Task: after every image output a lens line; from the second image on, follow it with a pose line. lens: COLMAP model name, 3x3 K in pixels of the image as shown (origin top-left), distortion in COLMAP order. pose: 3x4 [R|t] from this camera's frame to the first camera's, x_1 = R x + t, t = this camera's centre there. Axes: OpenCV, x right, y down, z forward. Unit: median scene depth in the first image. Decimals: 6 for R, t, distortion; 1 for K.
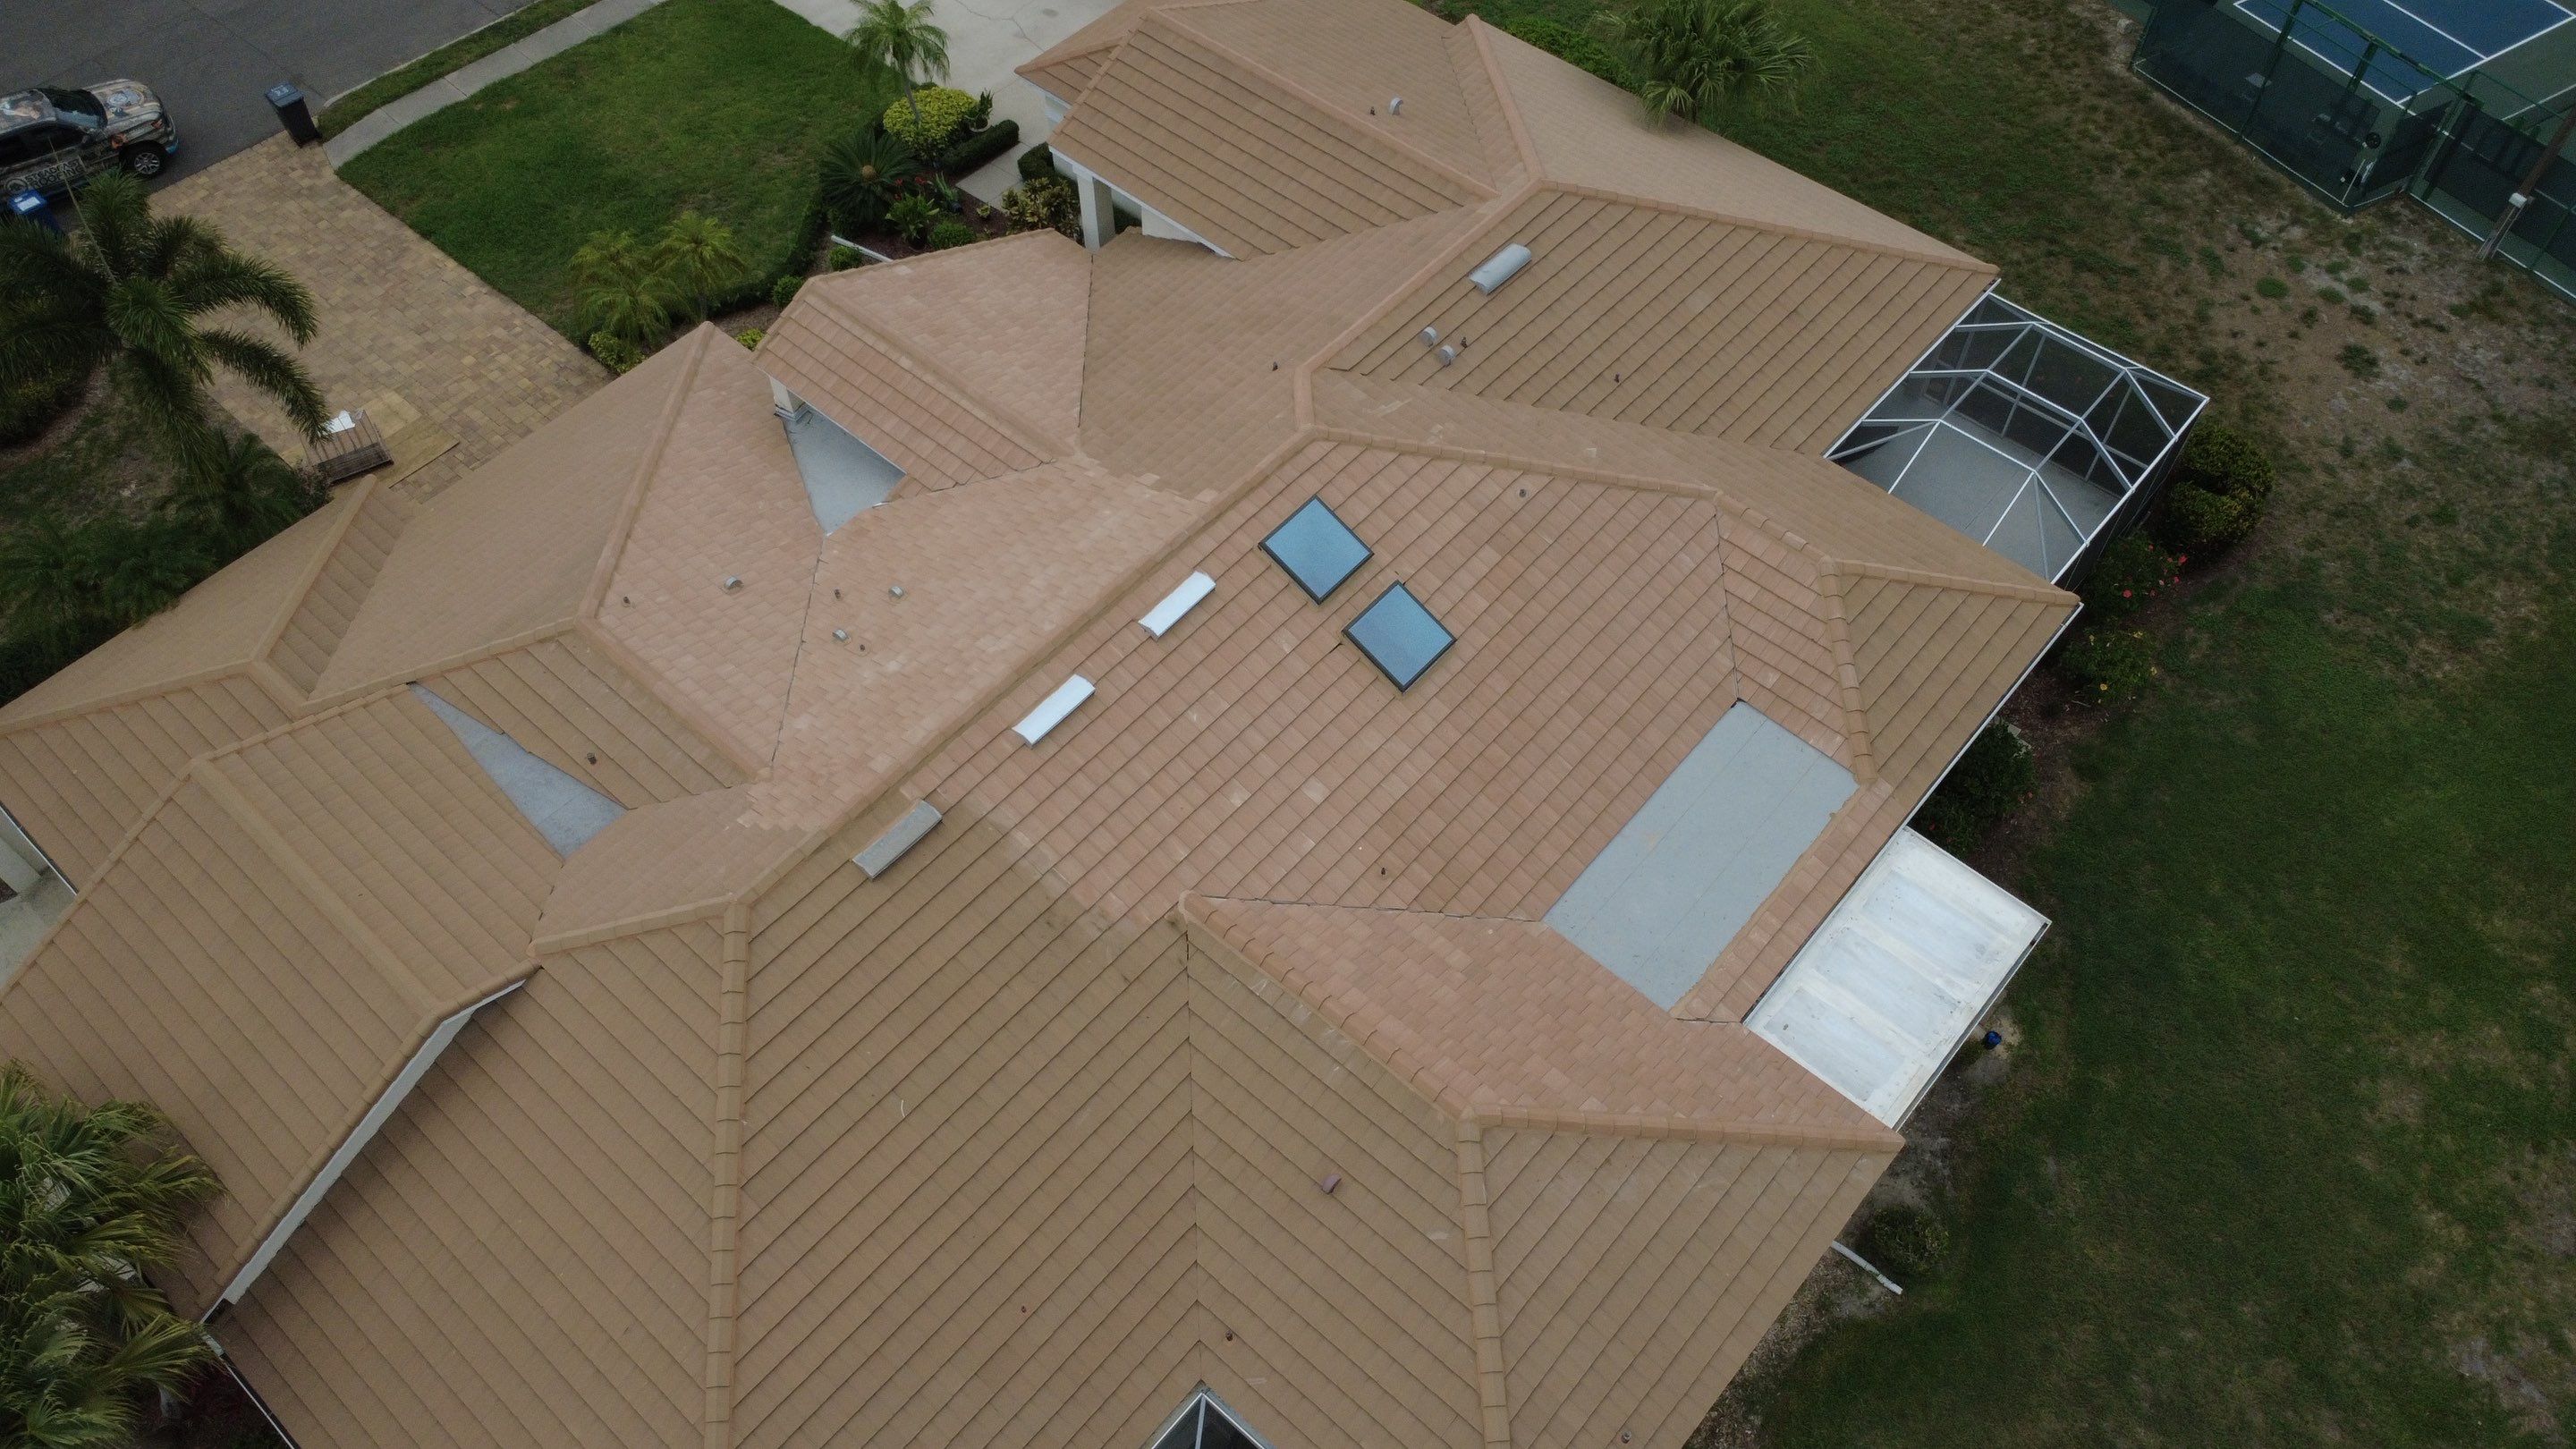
lens RADIAL K [[1873.2, 0, 1284.8], [0, 1873.2, 719.9], [0, 0, 1]] dist [-0.007604, 0.011454]
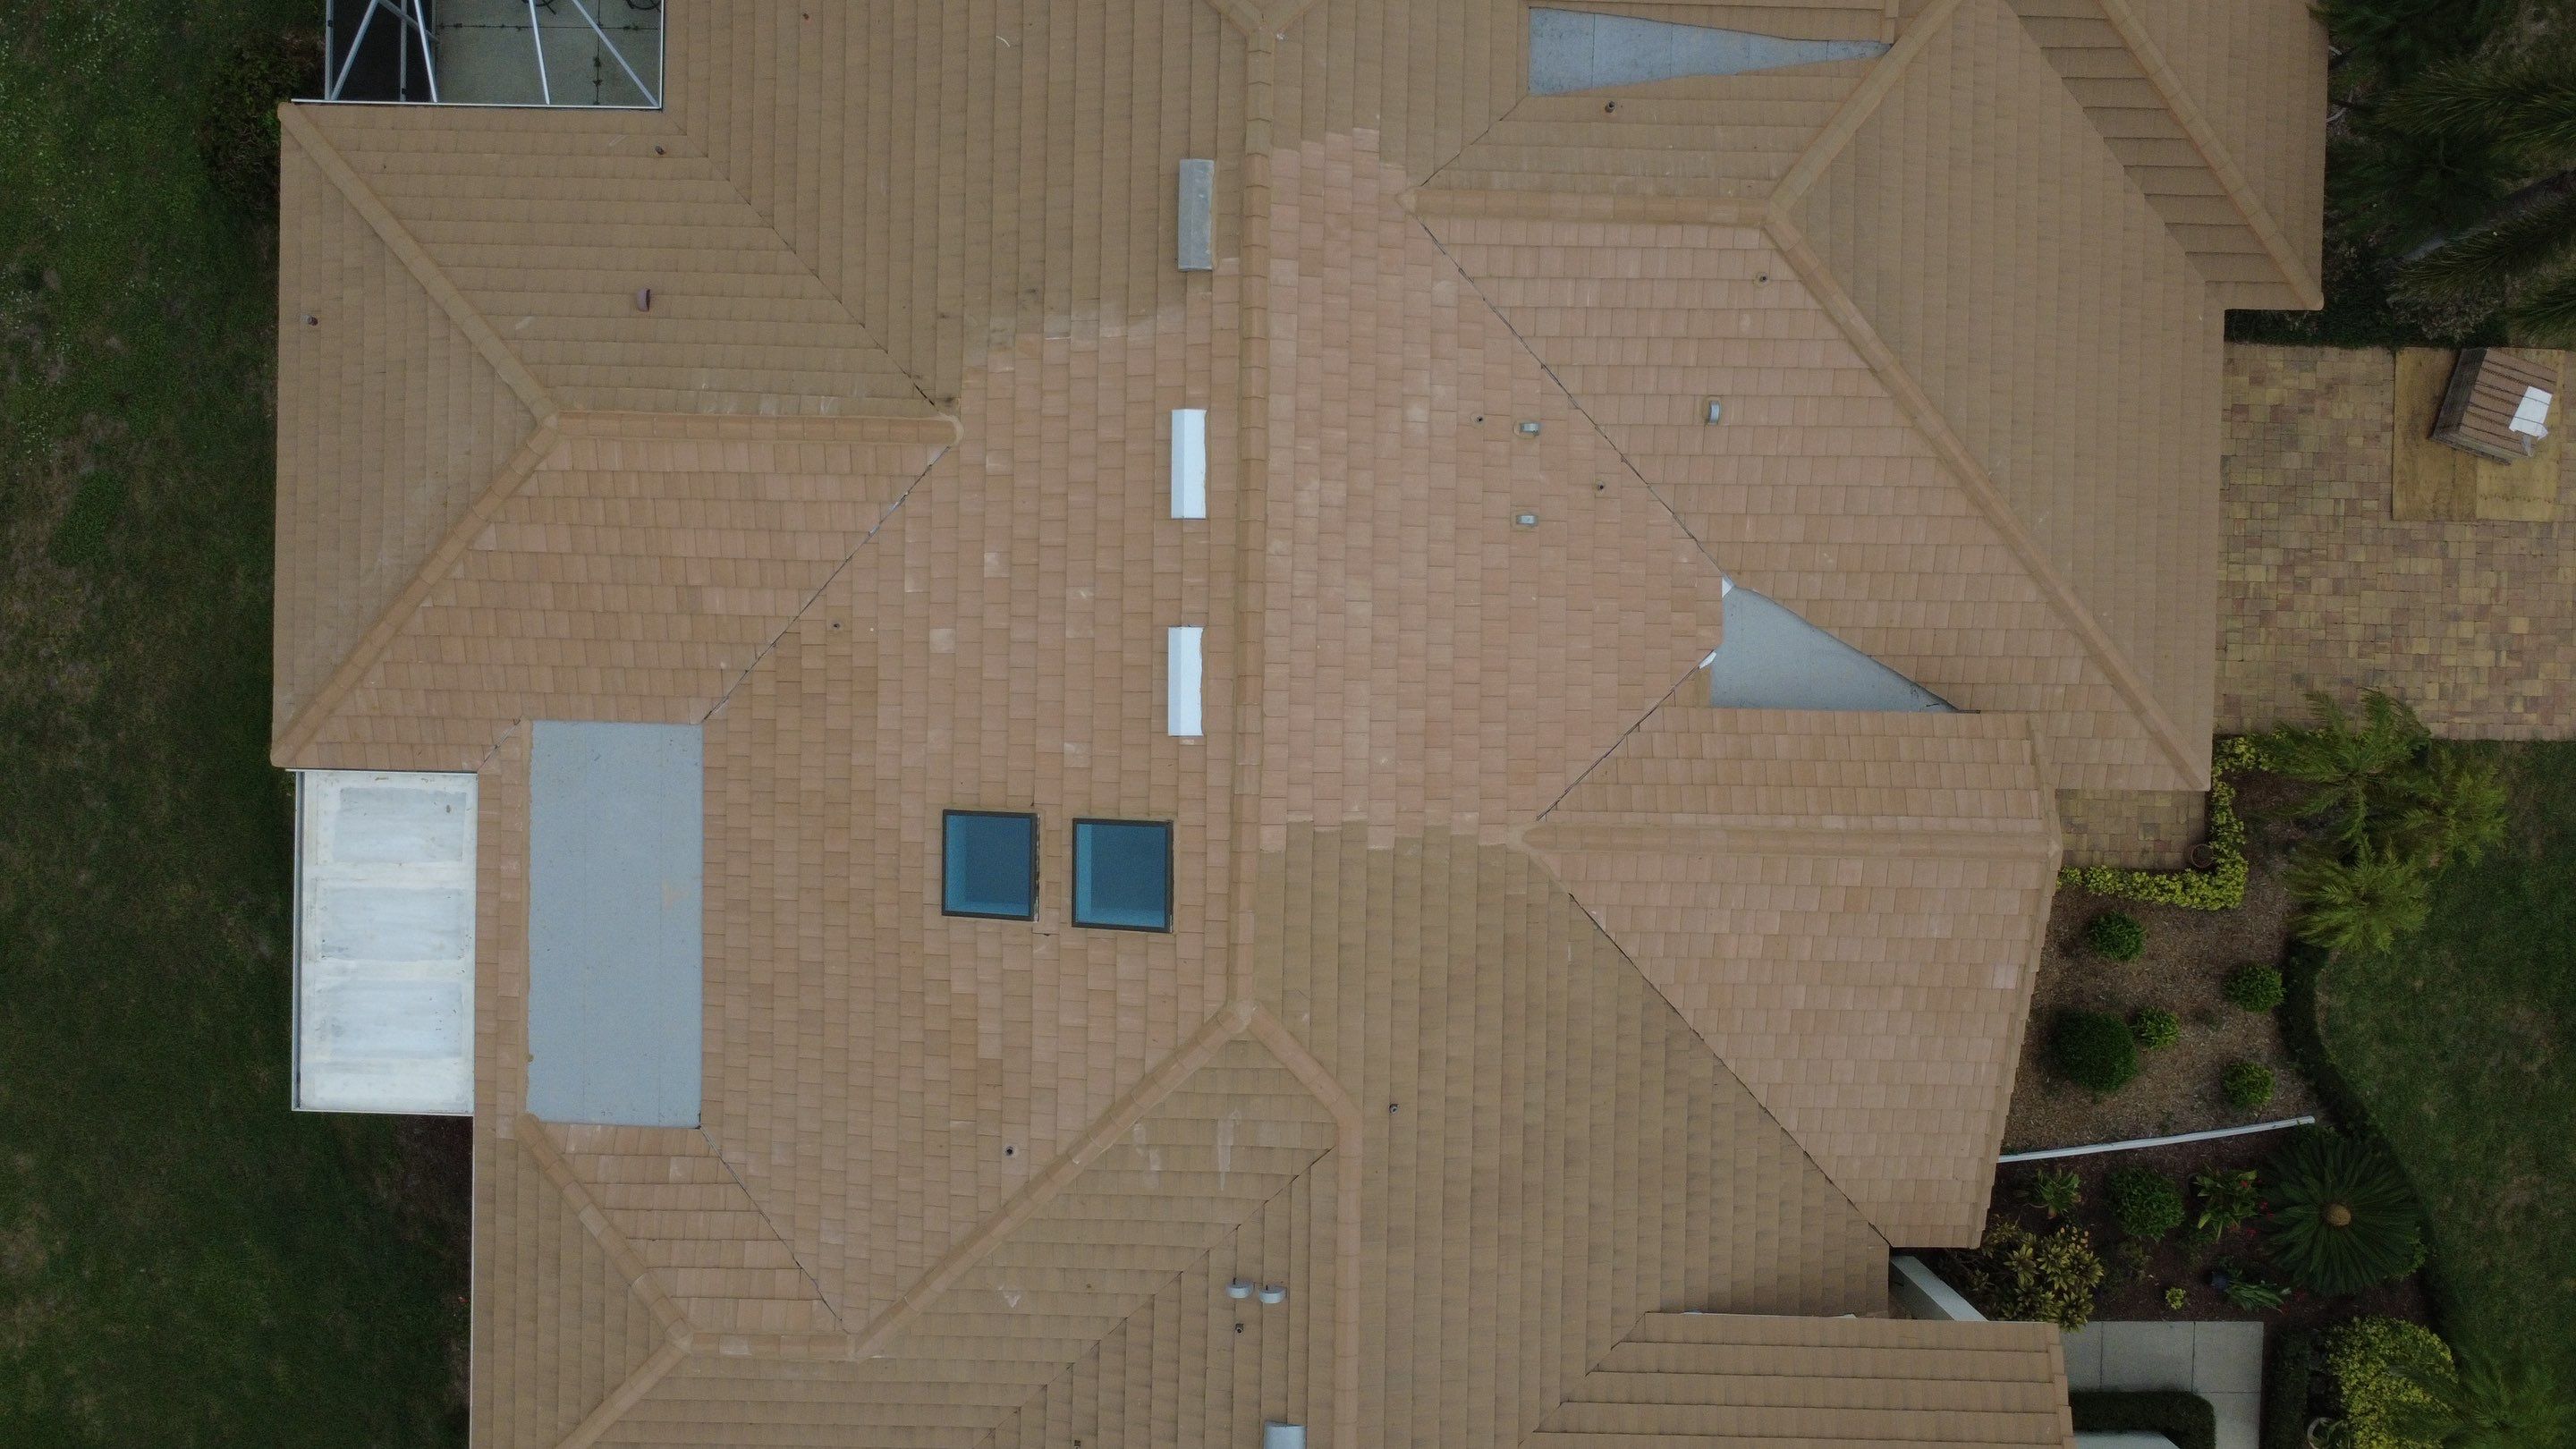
lens RADIAL K [[1873.2, 0, 1284.1], [0, 1873.2, 720.7], [0, 0, 1]] dist [-0.007604, 0.011454]
pose [[-0.764067, 0.645066, 0.009538, -0.081100], [-0.522688, -0.627644, 0.576940, -0.520370], [0.378151, 0.435836, 0.816731, 0.347754]]
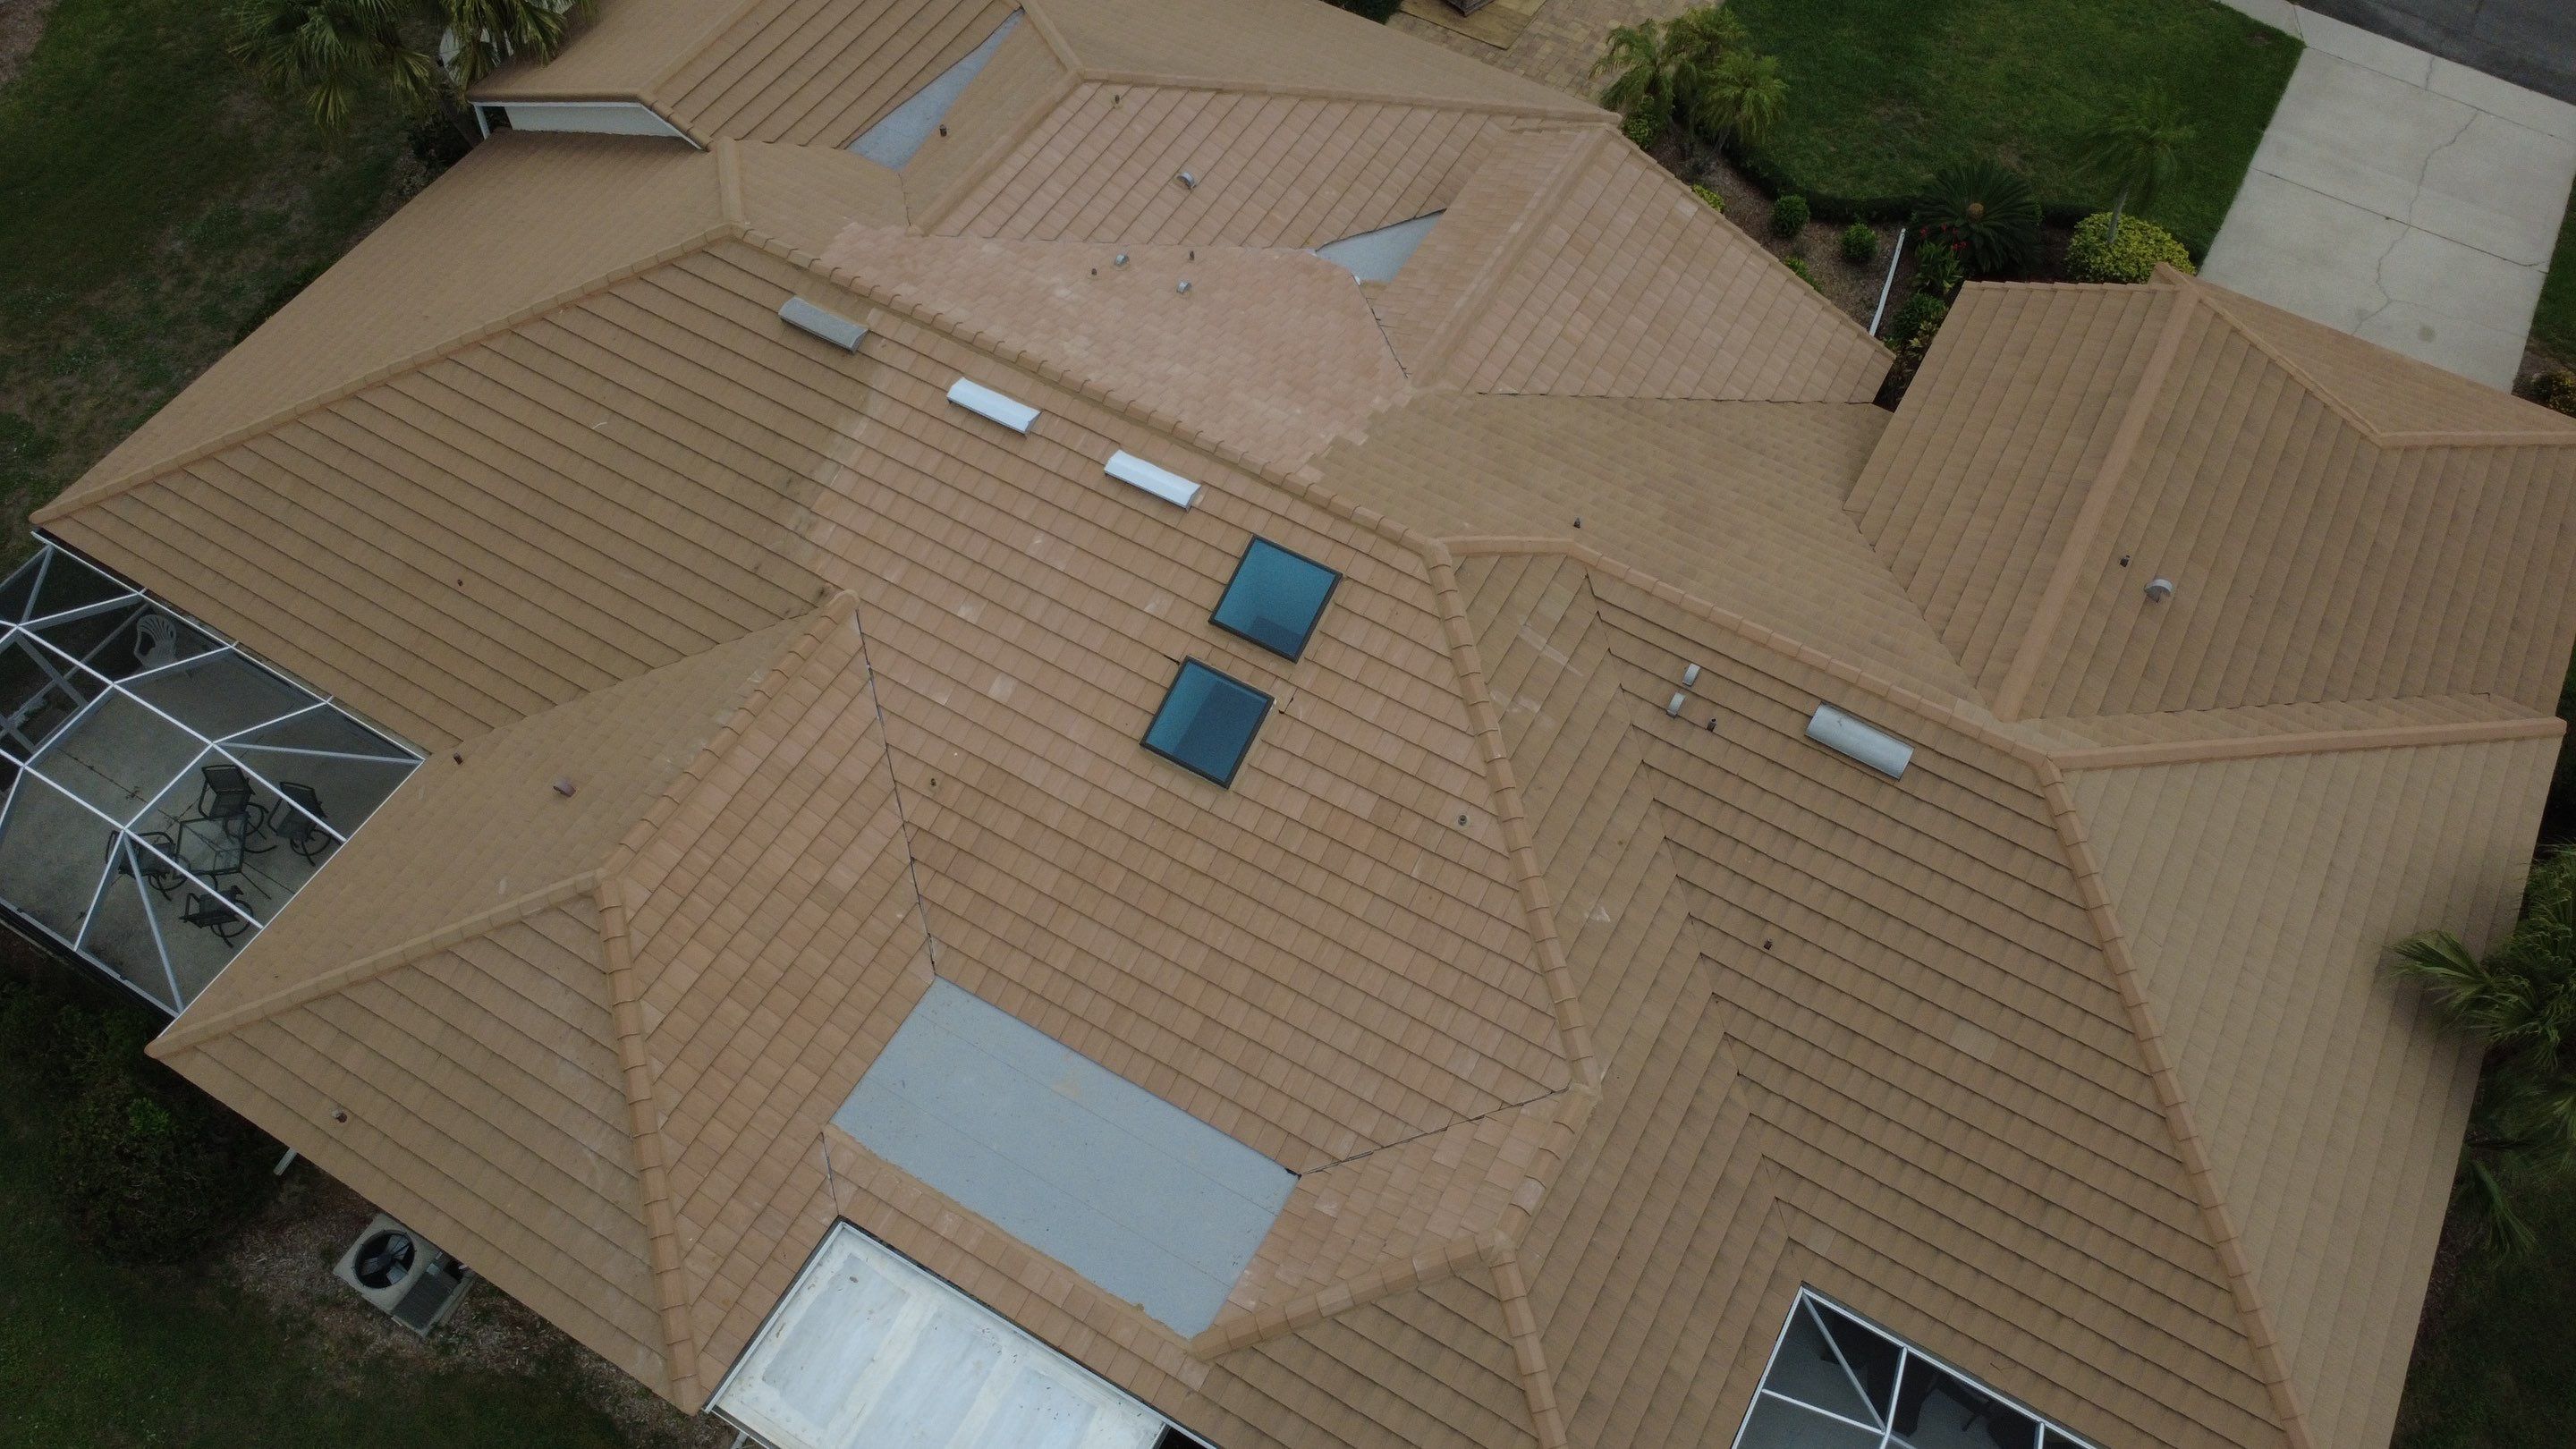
lens RADIAL K [[1873.2, 0, 1283.9], [0, 1873.2, 723.6], [0, 0, 1]] dist [-0.007604, 0.011454]
pose [[0.196618, 0.834424, -0.514858, 0.486255], [-0.800625, 0.439756, 0.406957, -0.401585], [0.565986, 0.332193, 0.754525, 0.369026]]
